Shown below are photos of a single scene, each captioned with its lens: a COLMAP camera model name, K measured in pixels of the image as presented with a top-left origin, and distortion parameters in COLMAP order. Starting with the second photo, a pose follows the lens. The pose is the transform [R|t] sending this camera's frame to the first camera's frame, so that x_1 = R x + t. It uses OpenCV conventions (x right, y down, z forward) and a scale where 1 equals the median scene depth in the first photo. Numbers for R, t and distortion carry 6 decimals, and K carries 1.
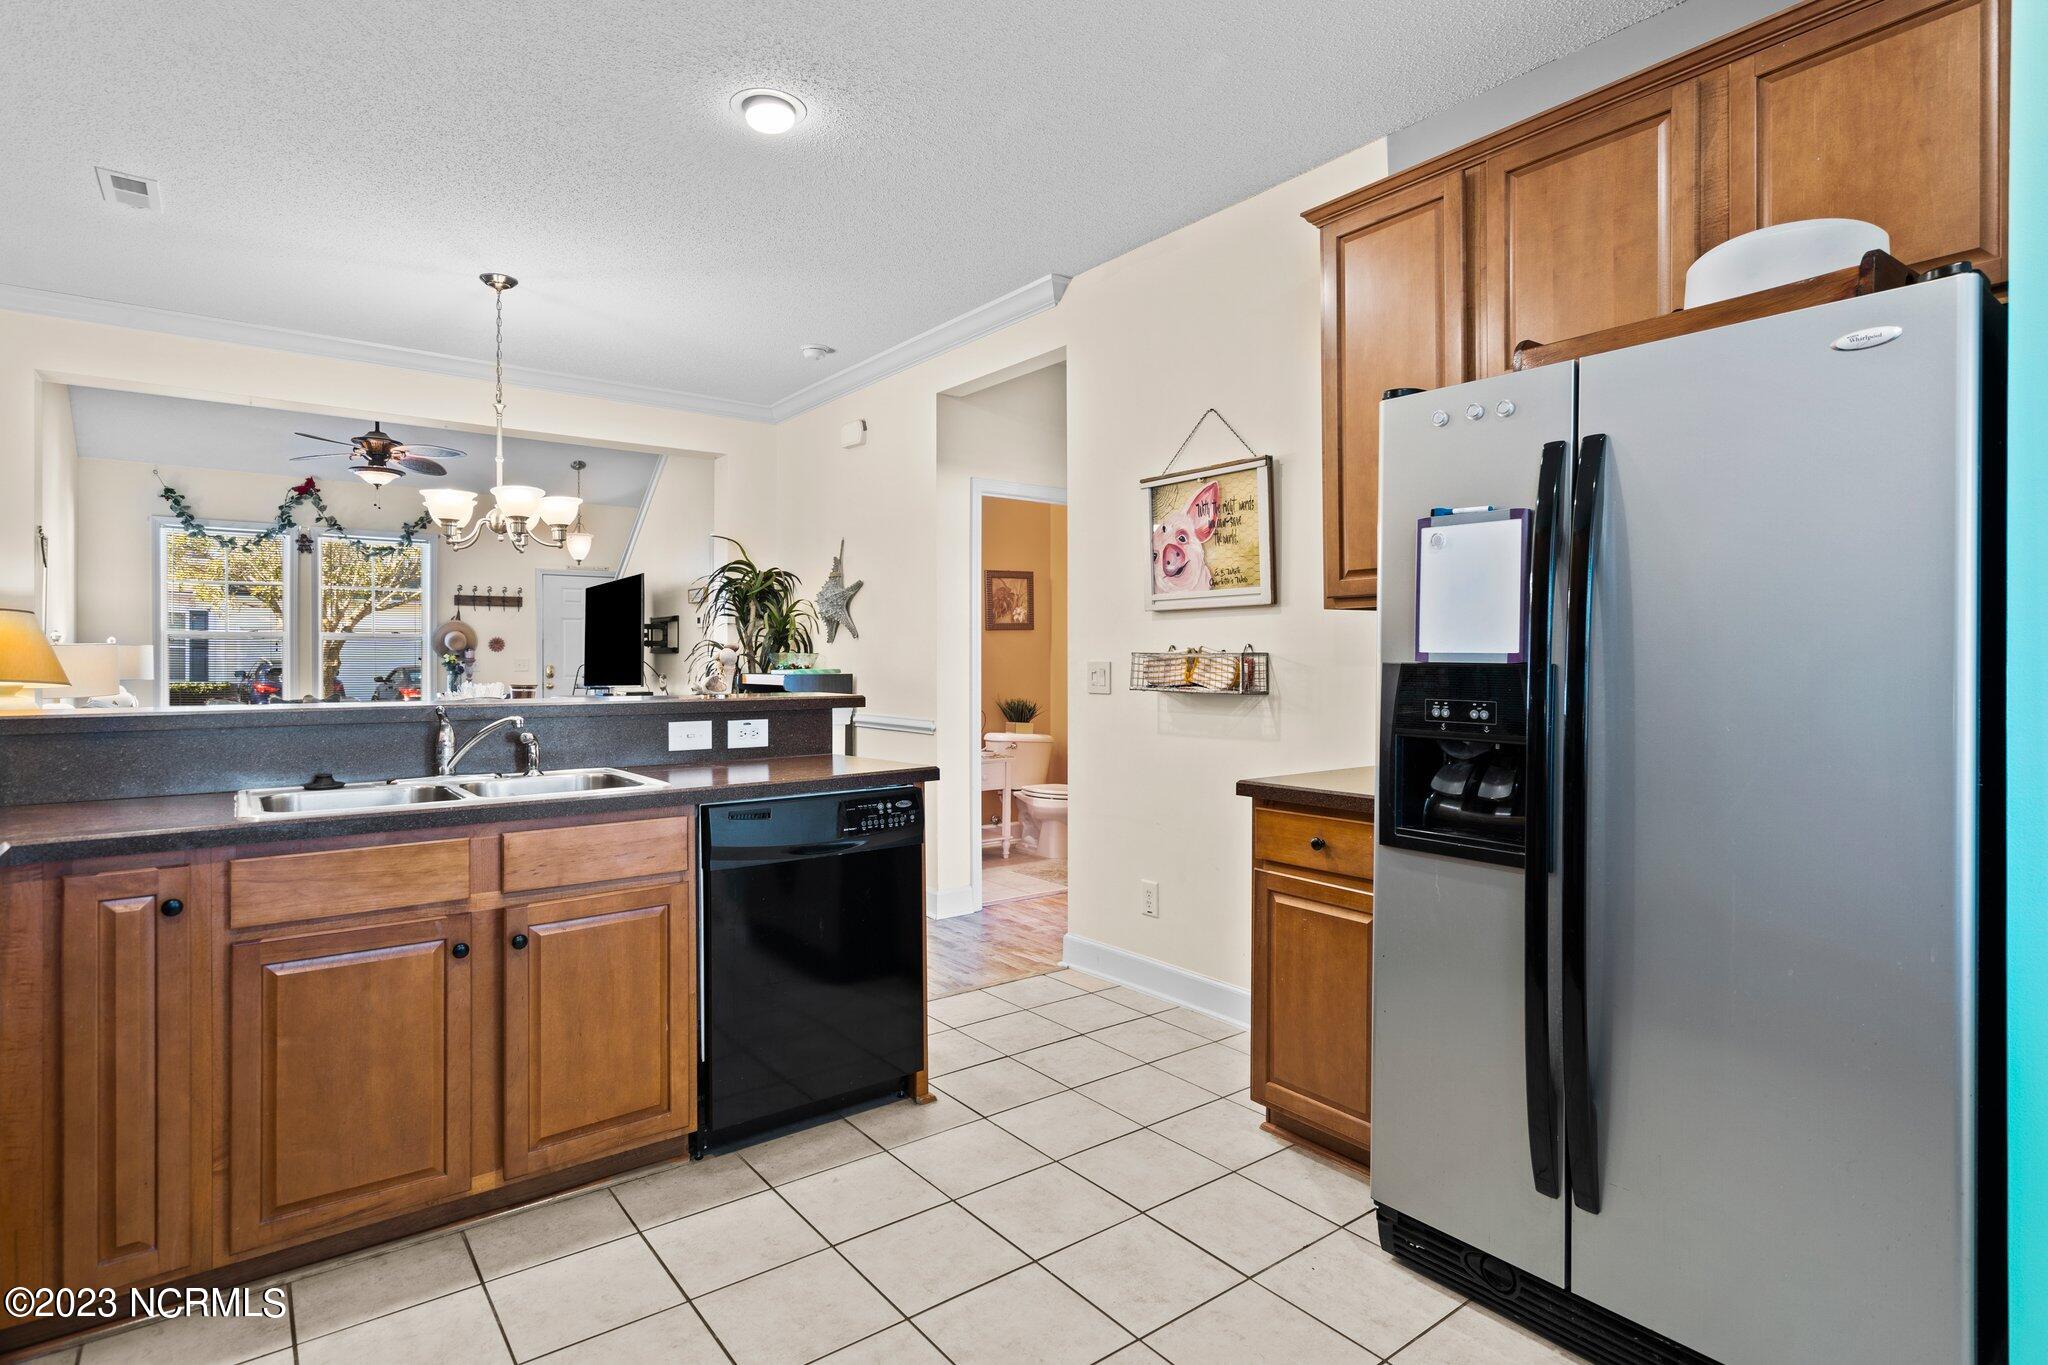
lens RADIAL K [[1034.4, 0, 1021.5], [0, 1034.4, 658.3], [0, 0, 1]] dist [0.000049, 0.000495]
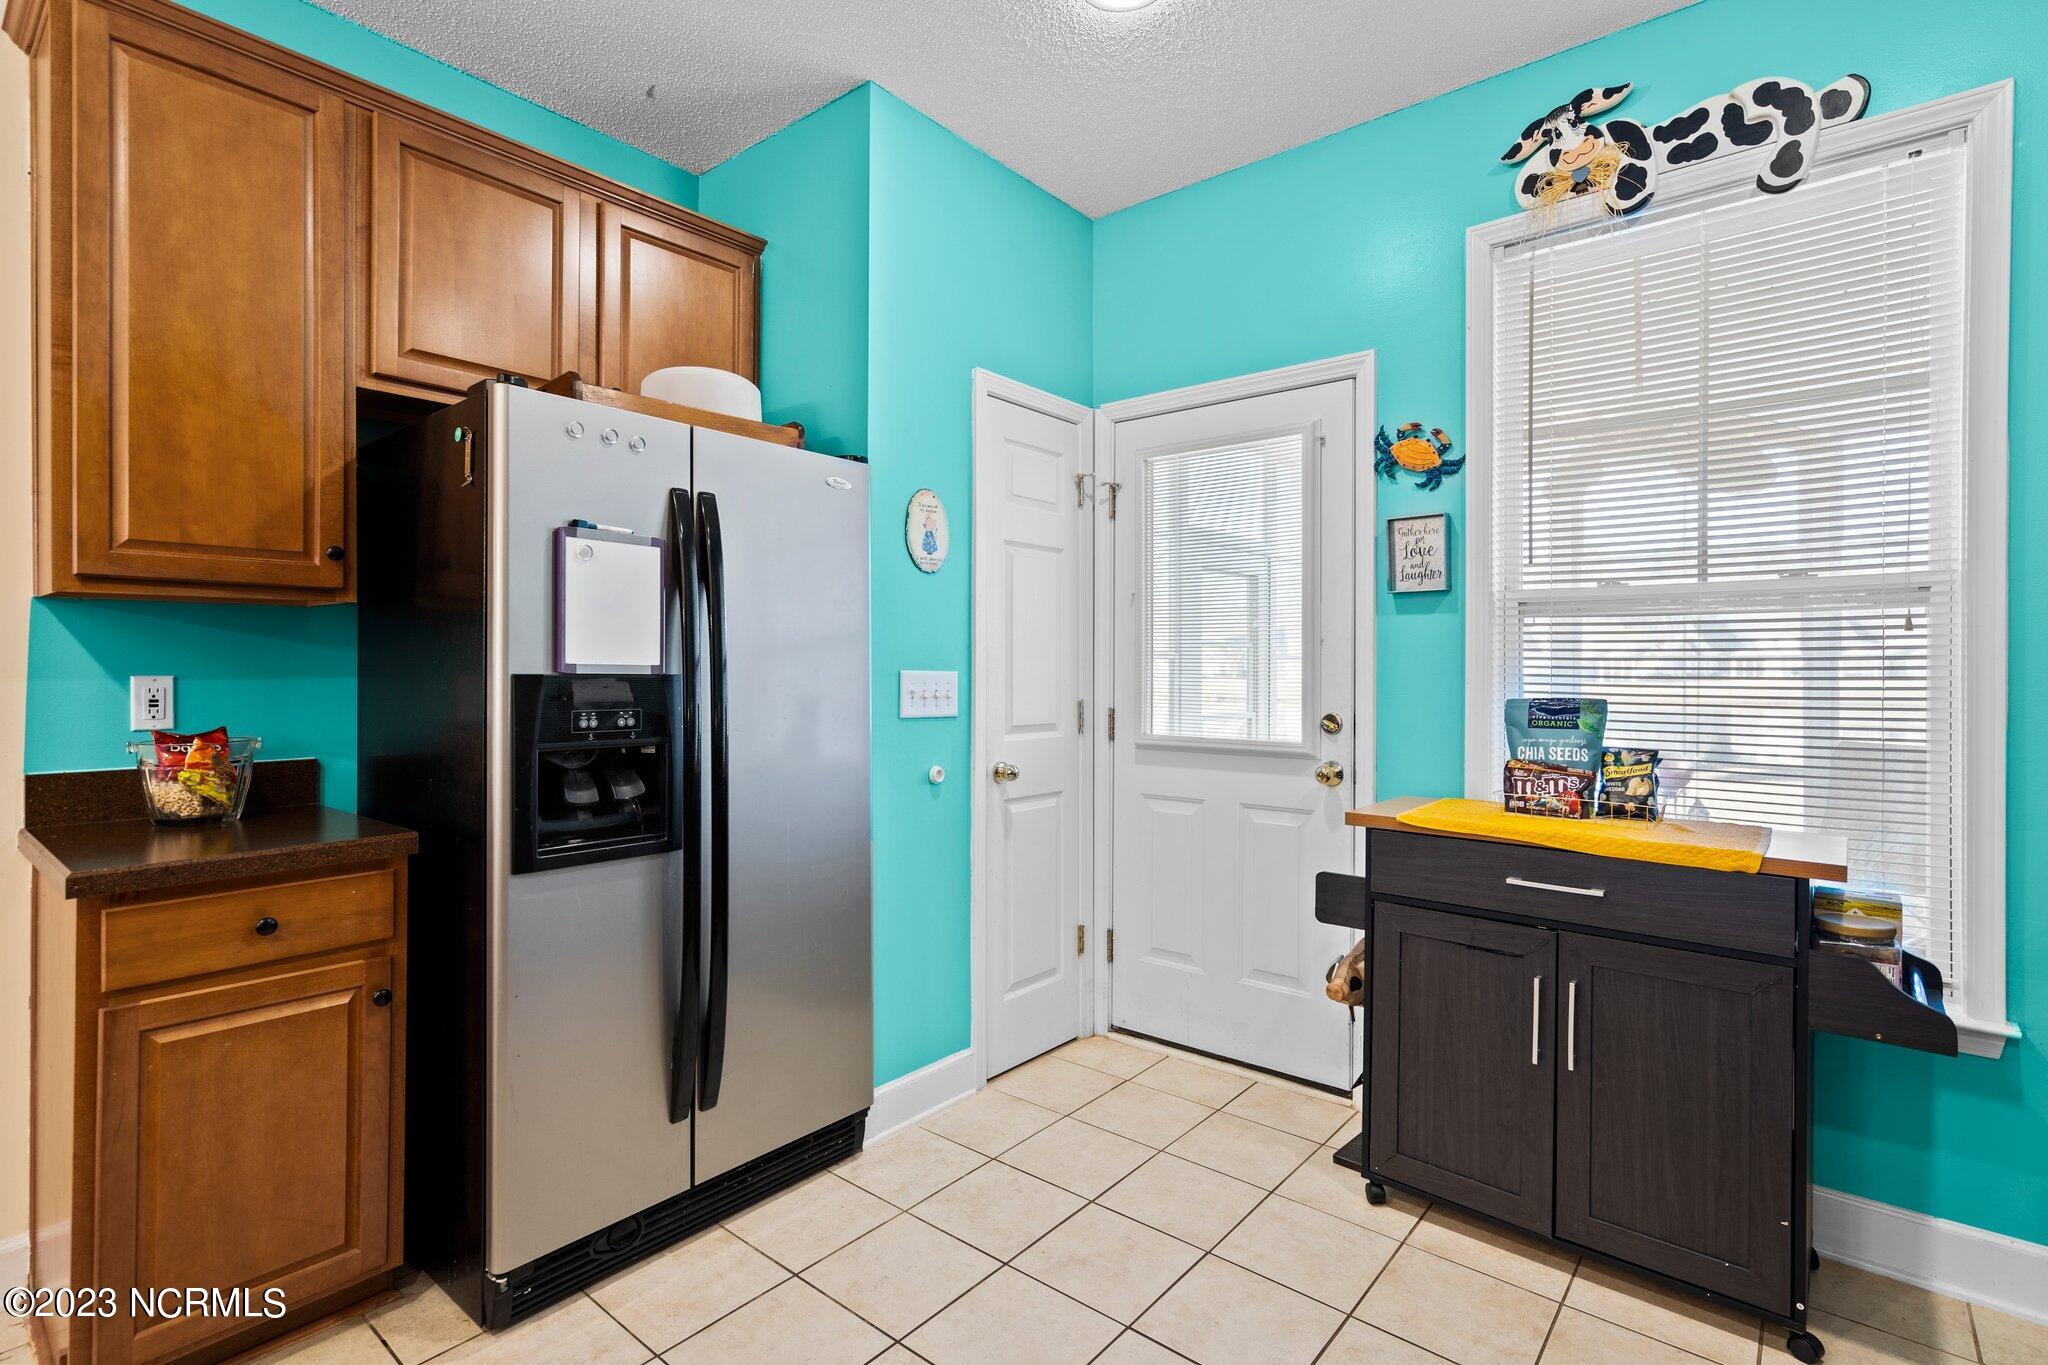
lens RADIAL K [[965.3, 0, 1028.6], [0, 965.3, 669.8], [0, 0, 1]] dist [0.001162, -0.000395]
pose [[-0.222110, -0.002441, 0.975018, -0.288355], [-0.003183, 0.999993, 0.001779, -0.001371], [-0.975016, -0.002708, -0.222117, 0.372581]]
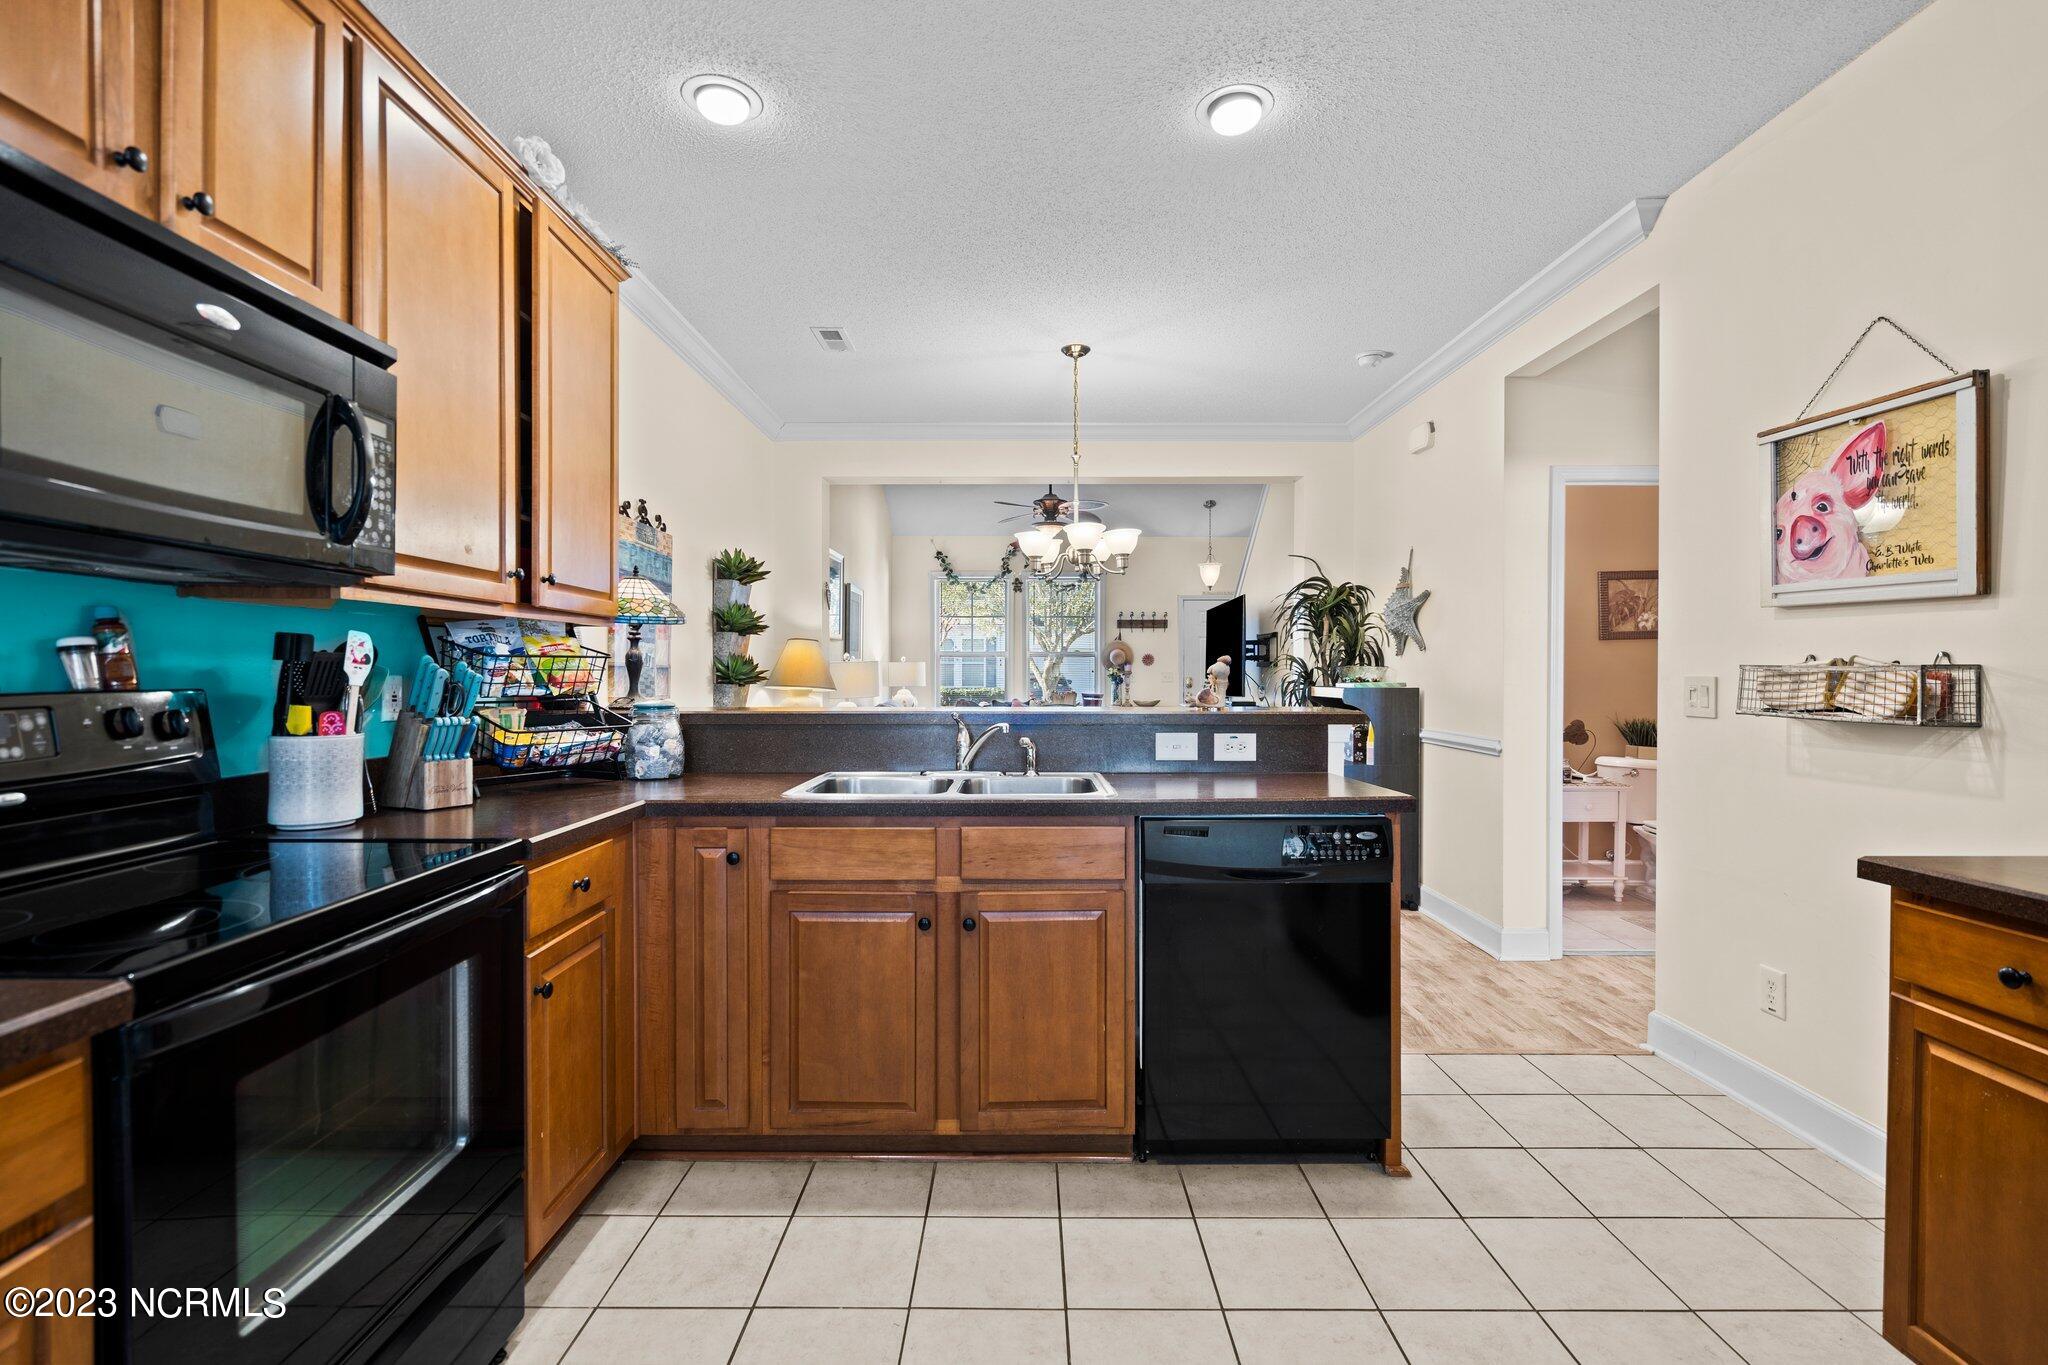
lens RADIAL K [[922.4, 0, 1024.0], [0, 922.4, 682.5], [0, 0, 1]] dist [-0.004016, 0.000860]
pose [[0.793383, 0.008206, -0.608667, 0.089663], [-0.000502, 0.999918, 0.012827, -0.000916], [0.608723, -0.009871, 0.793322, 0.128227]]
